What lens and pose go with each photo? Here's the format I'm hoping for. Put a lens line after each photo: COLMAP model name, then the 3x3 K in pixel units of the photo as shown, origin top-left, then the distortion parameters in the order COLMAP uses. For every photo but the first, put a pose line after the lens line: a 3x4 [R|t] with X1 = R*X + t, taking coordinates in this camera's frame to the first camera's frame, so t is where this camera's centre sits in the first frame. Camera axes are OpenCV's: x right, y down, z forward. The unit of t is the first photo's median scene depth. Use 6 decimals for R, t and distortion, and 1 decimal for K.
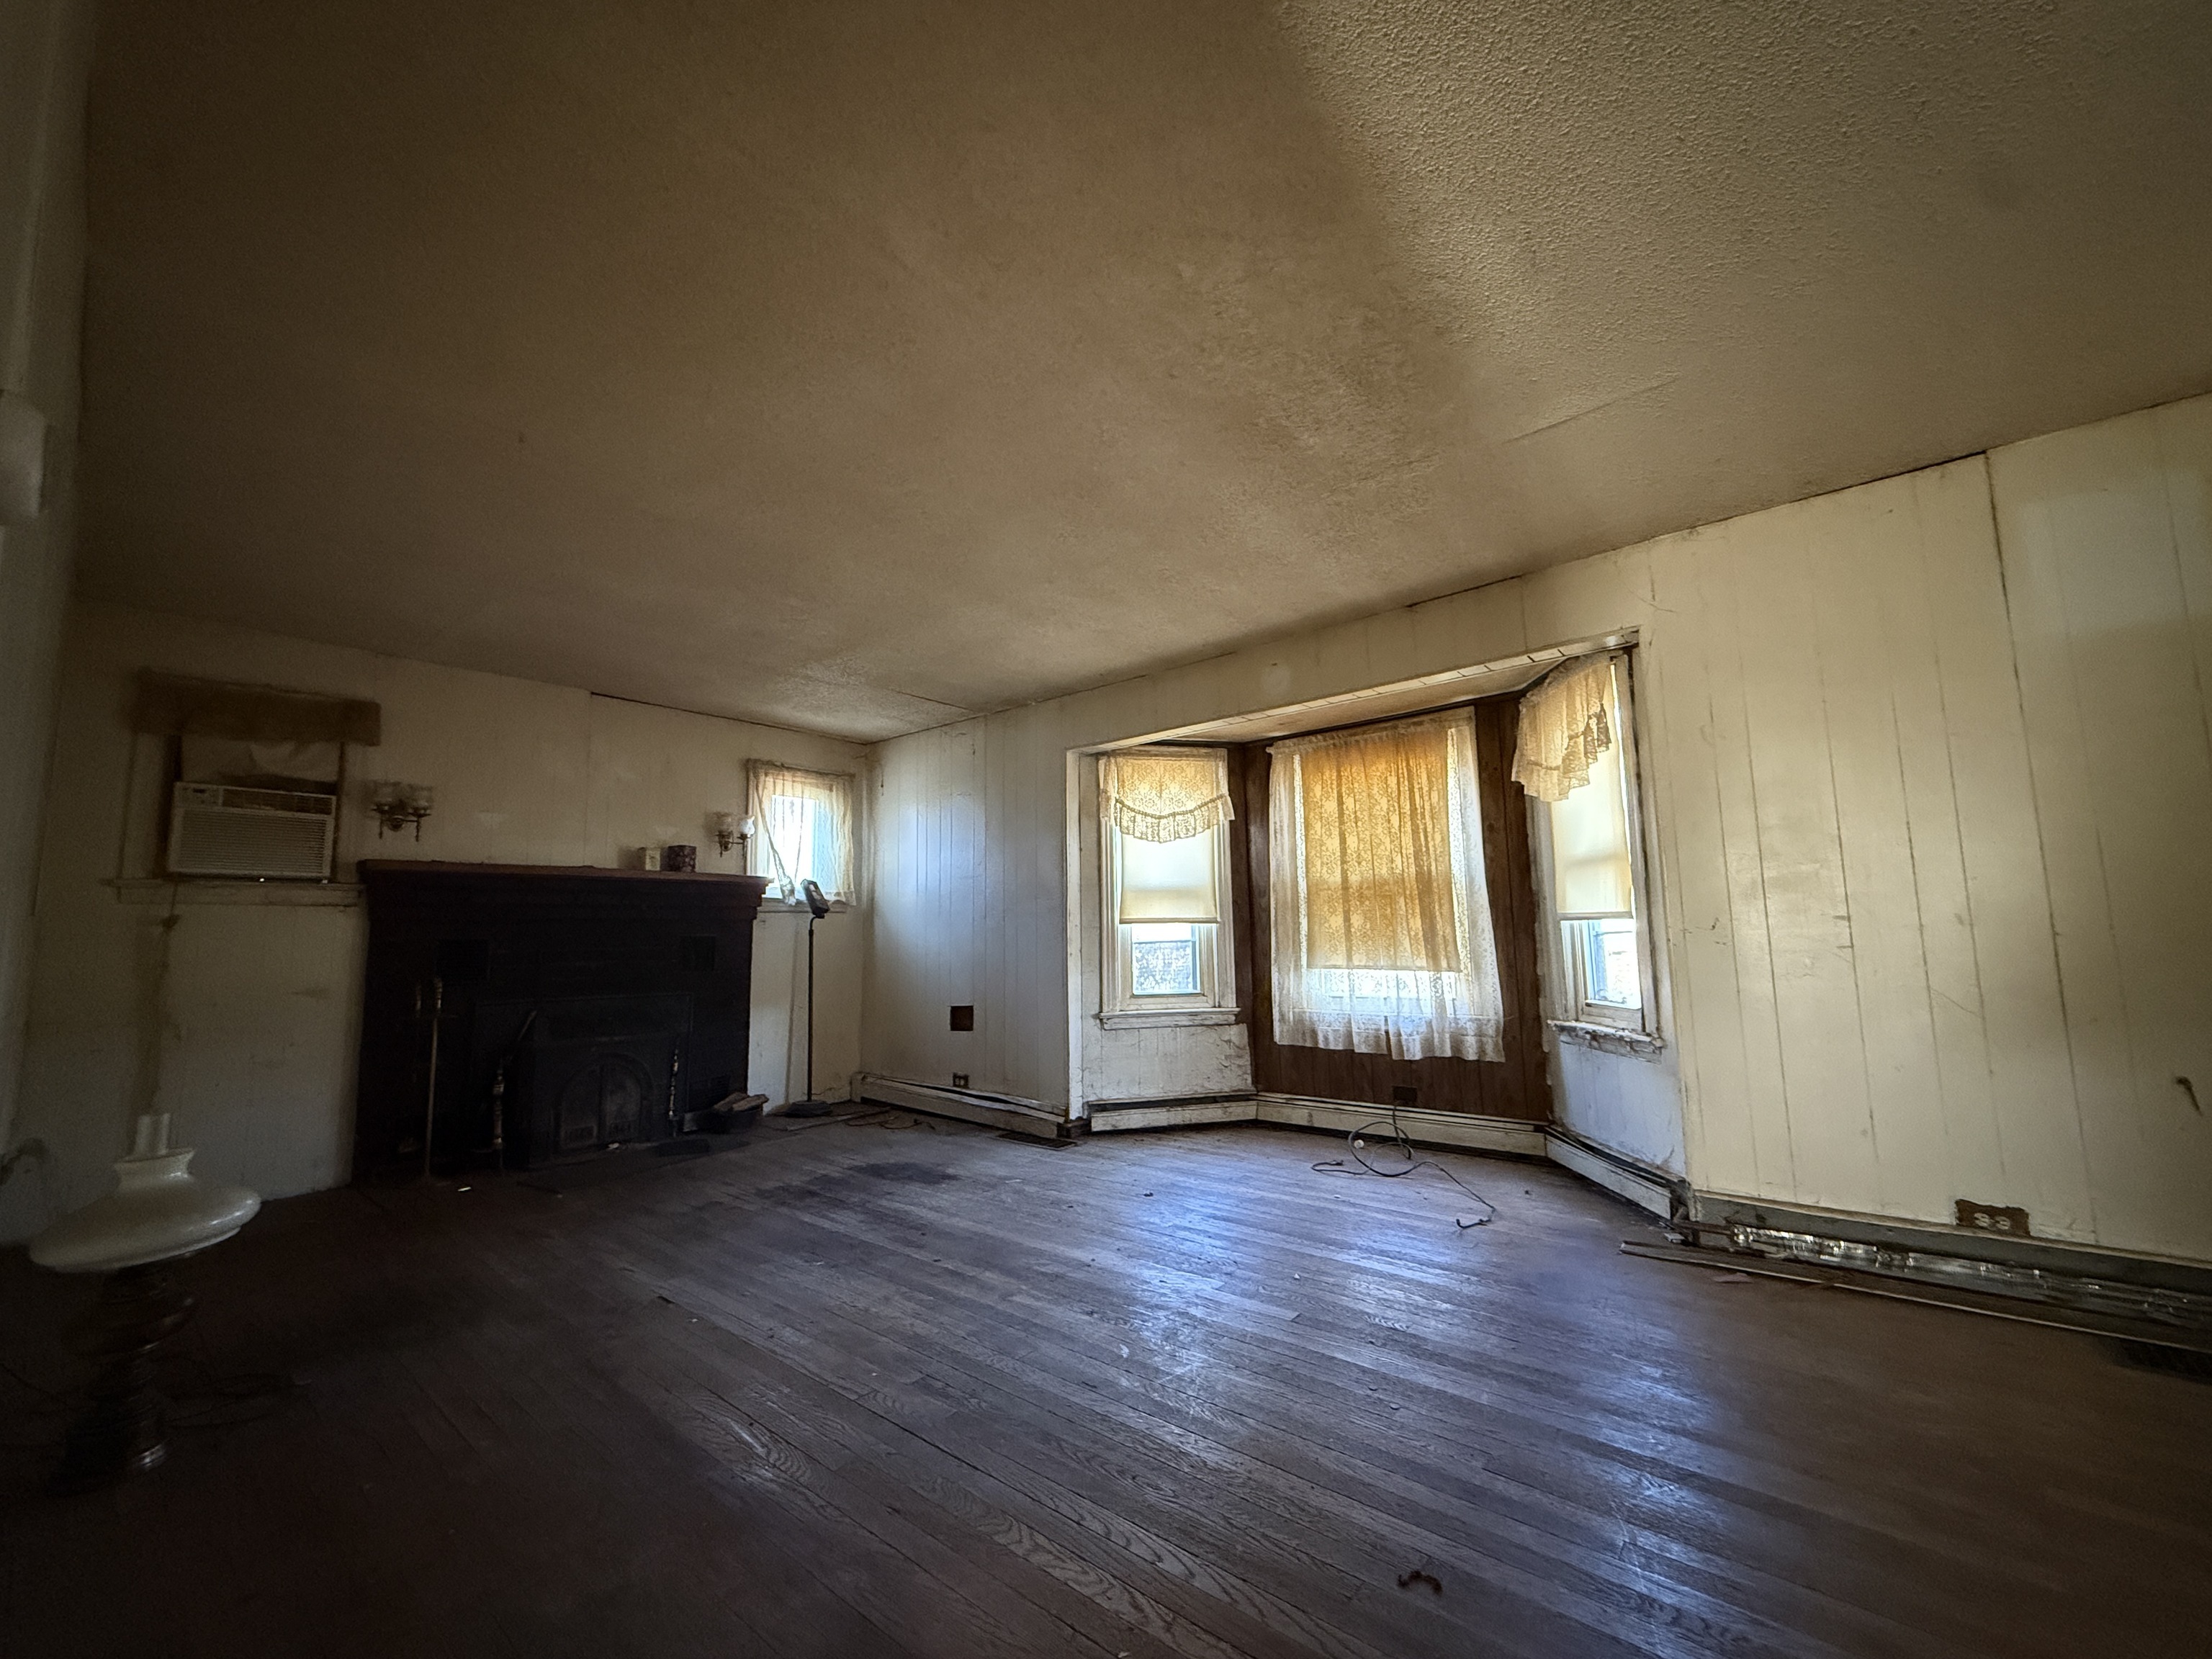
lens RADIAL K [[880.8, 0, 1074.4], [0, 880.8, 833.5], [0, 0, 1]] dist [0.009075, 0.000052]
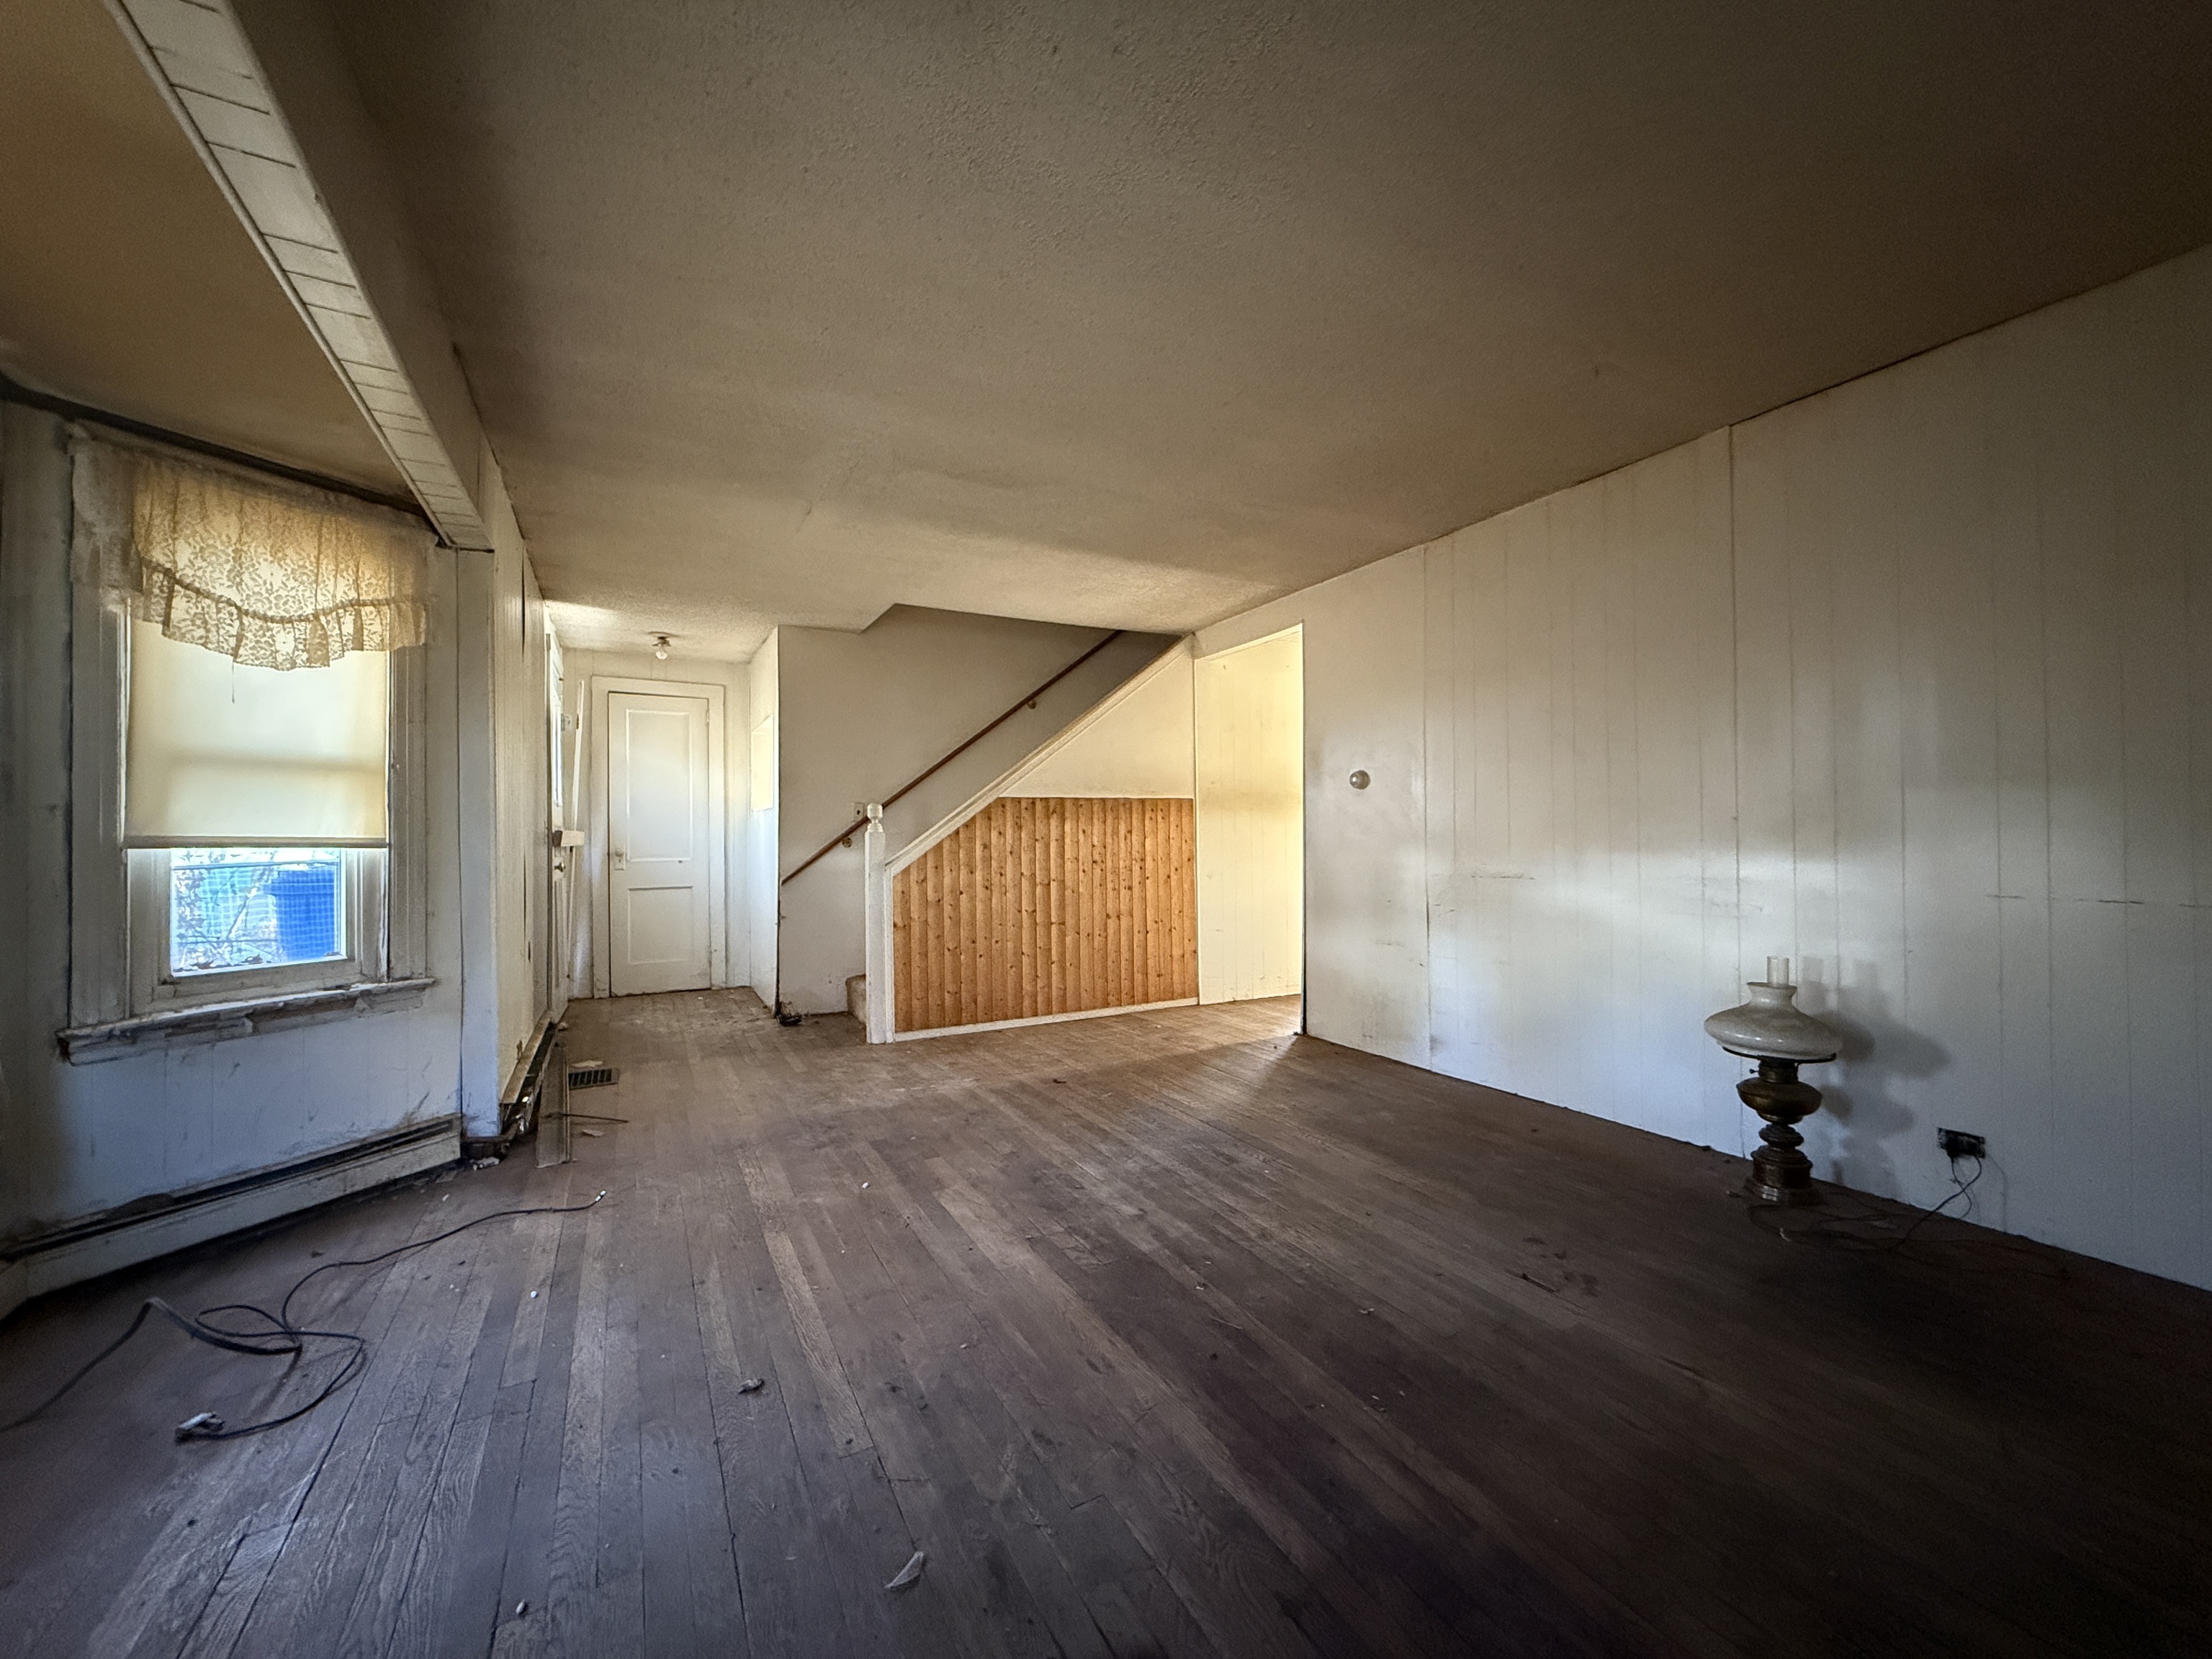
lens RADIAL K [[886.9, 0, 1104.7], [0, 886.9, 831.5], [0, 0, 1]] dist [0.000735, 0.000289]
pose [[-0.939536, 0.030463, 0.341092, -0.220754], [-0.010620, 0.992965, -0.117935, 0.125204], [-0.342285, -0.114427, -0.932603, 1.127980]]
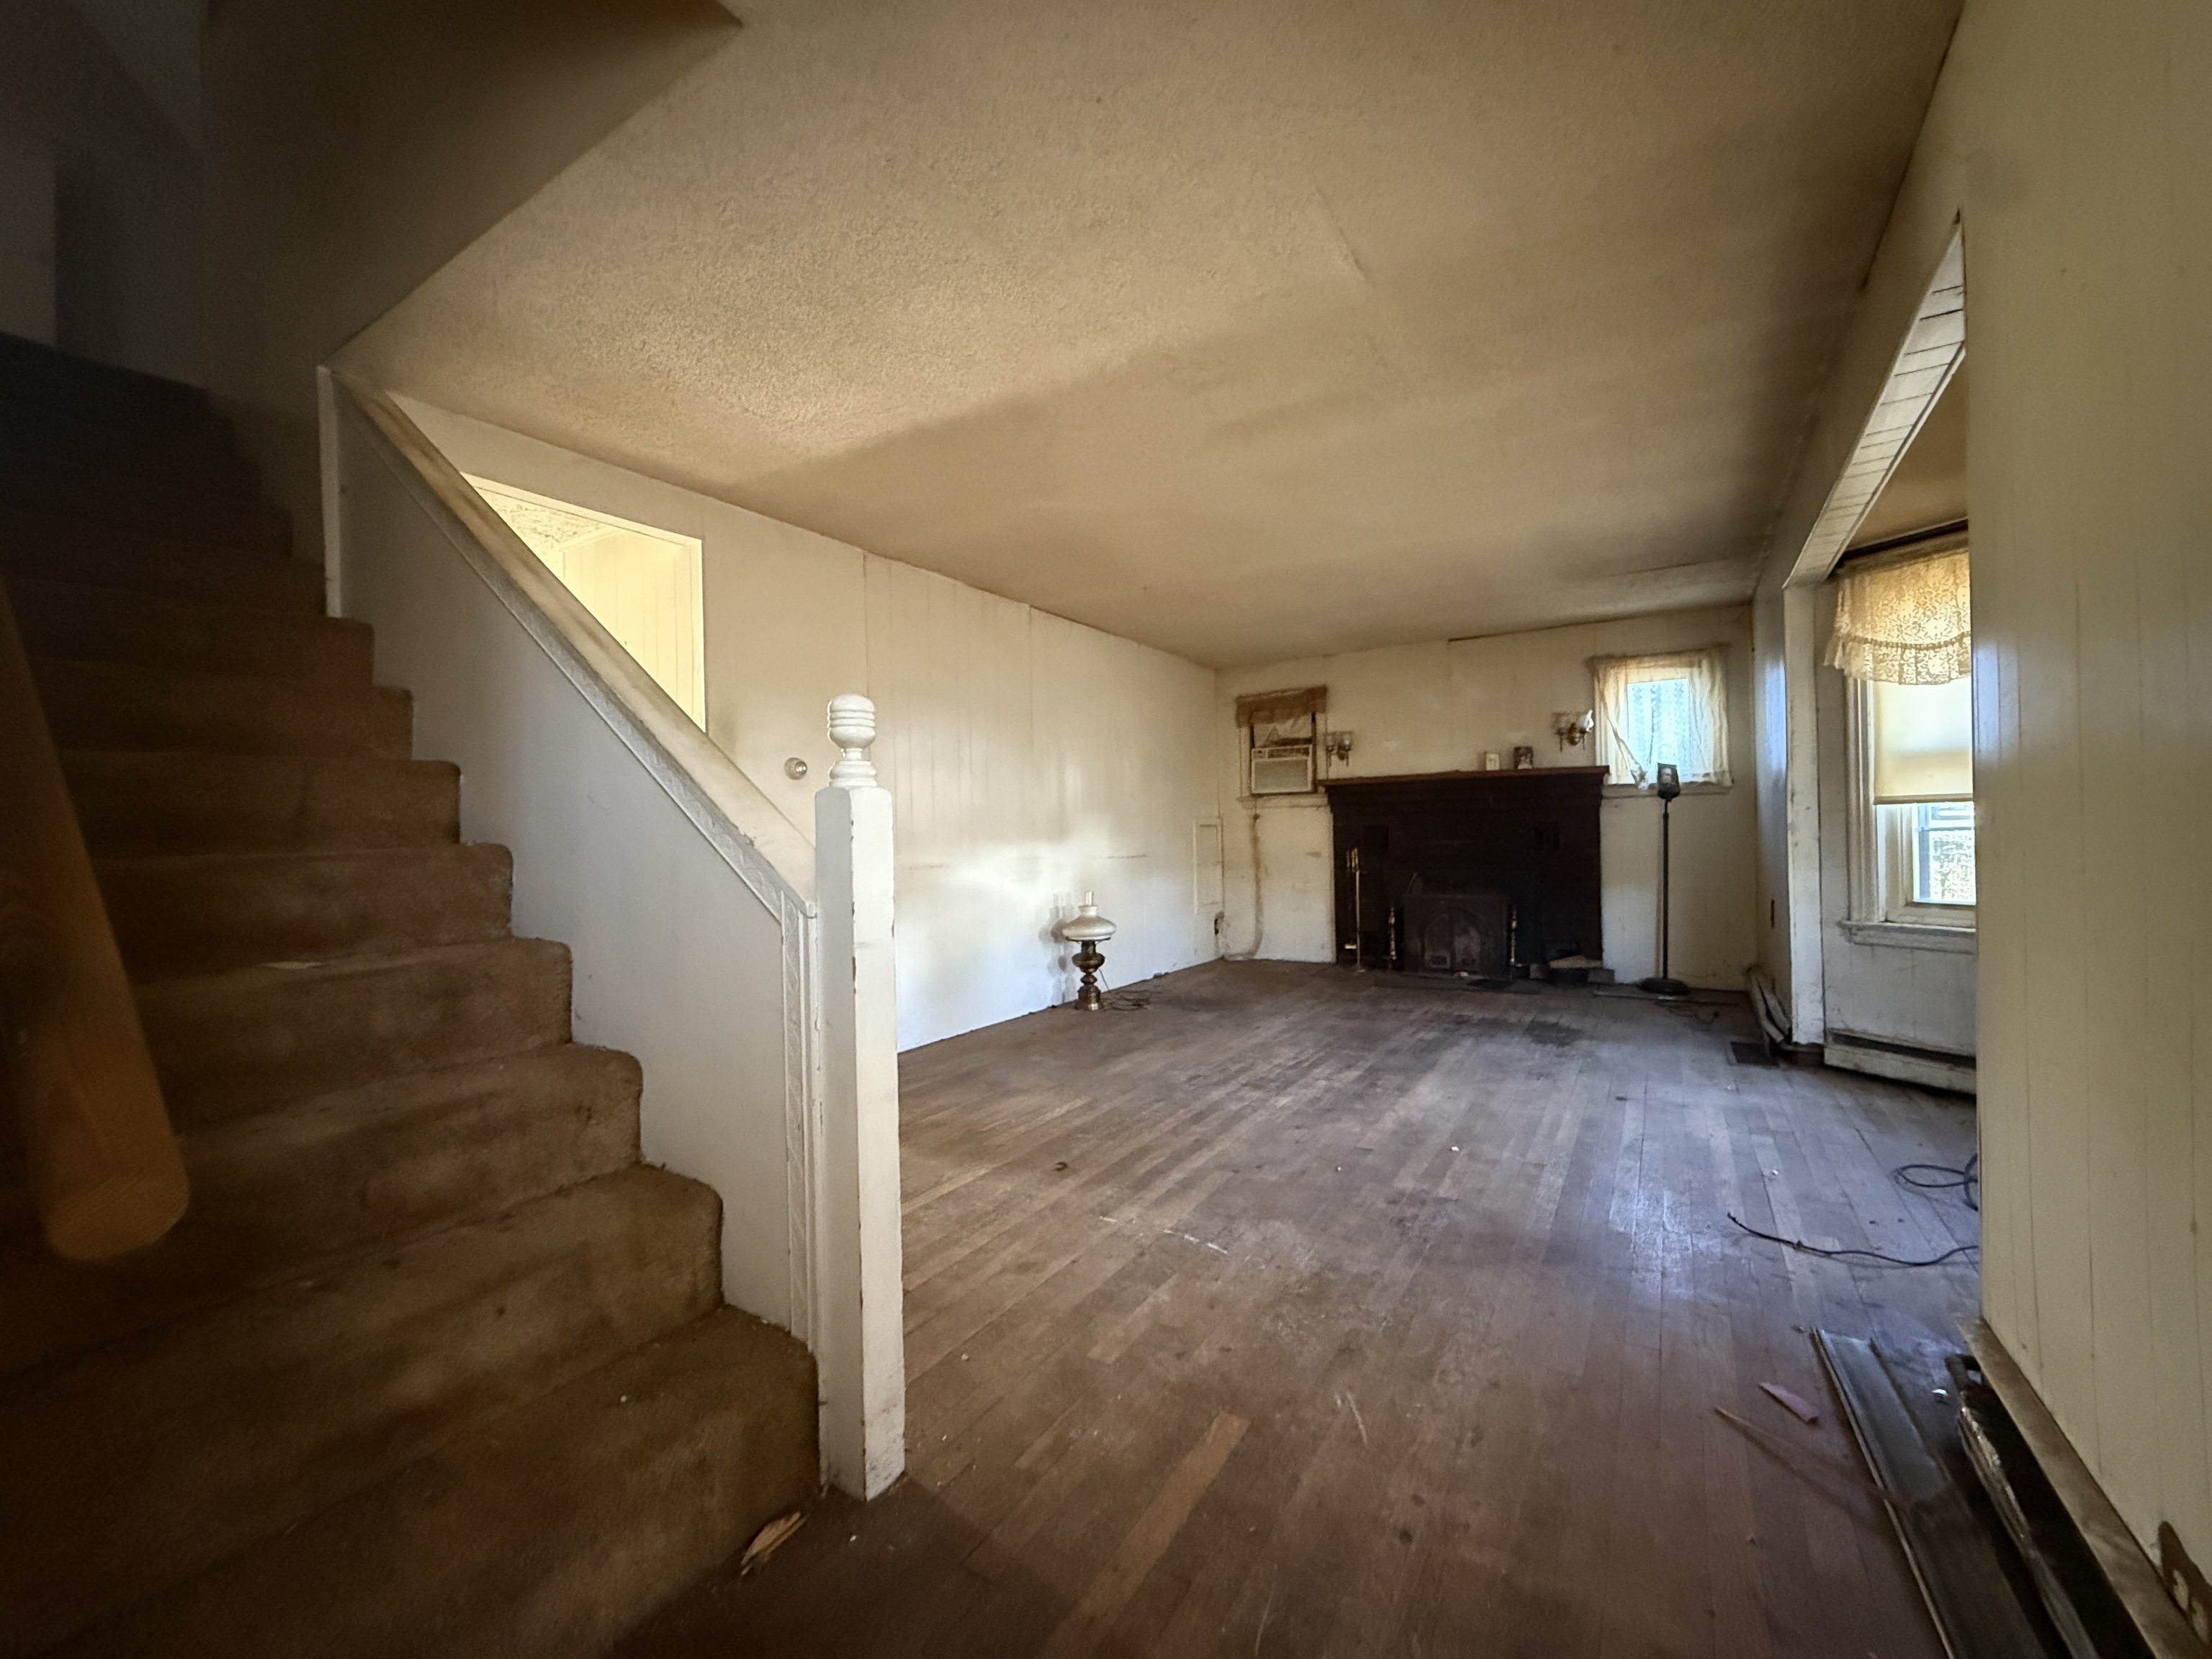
lens RADIAL K [[864.2, 0, 1113.4], [0, 864.2, 835.1], [0, 0, 1]] dist [-0.010699, 0.000065]
pose [[0.156336, 0.013657, -0.987609, 0.710148], [0.129306, 0.991016, 0.034172, 0.023587], [0.979203, -0.133046, 0.153166, 0.288565]]
